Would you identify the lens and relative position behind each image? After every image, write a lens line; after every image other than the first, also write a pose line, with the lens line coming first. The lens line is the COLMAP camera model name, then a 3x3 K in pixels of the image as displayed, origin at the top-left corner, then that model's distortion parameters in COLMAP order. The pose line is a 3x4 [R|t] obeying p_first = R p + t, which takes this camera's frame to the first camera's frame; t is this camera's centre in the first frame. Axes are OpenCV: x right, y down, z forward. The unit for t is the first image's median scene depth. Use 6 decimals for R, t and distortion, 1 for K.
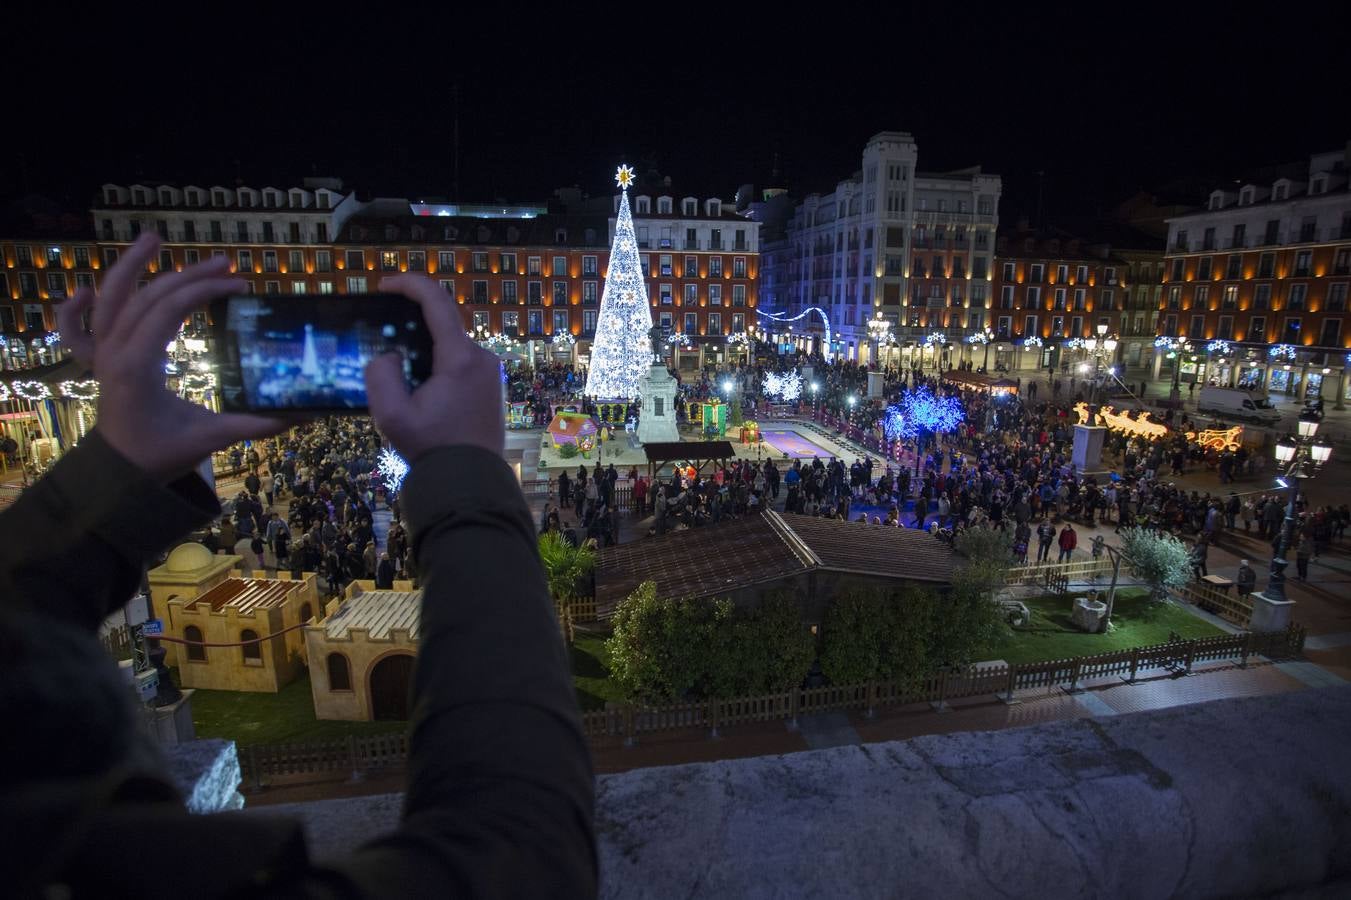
lens RADIAL K [[688.5, 0, 696.5], [0, 688.5, 442.2], [0, 0, 1]] dist [-0.069141, 0.027912]
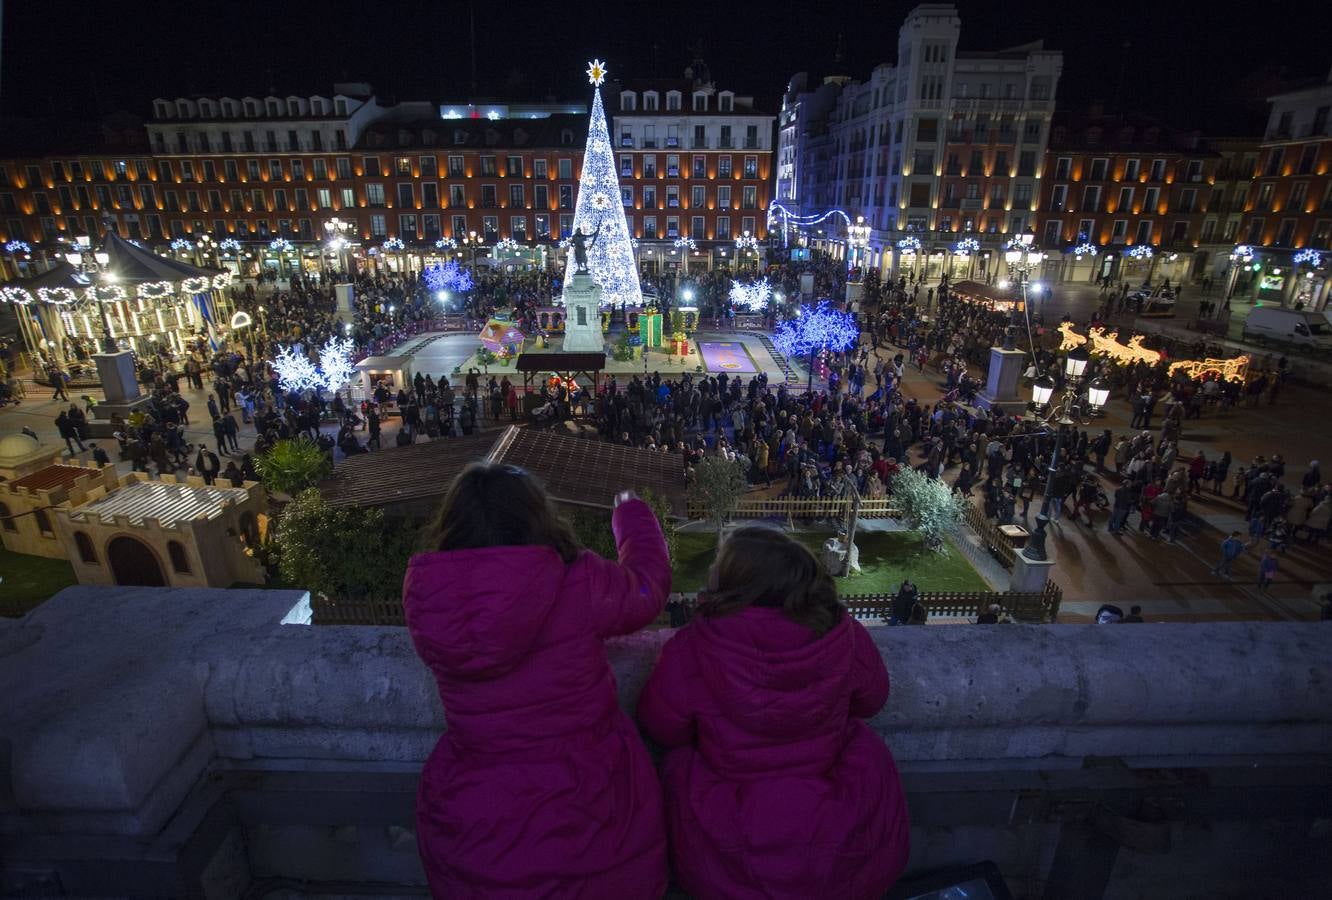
lens RADIAL K [[678.4, 0, 644.9], [0, 678.4, 451.0], [0, 0, 1]] dist [-0.062715, 0.025027]
pose [[0.982599, 0.055272, -0.177323, 0.106902], [-0.027648, 0.987586, 0.154630, -0.005947], [0.183668, -0.147036, 0.971929, 0.012097]]
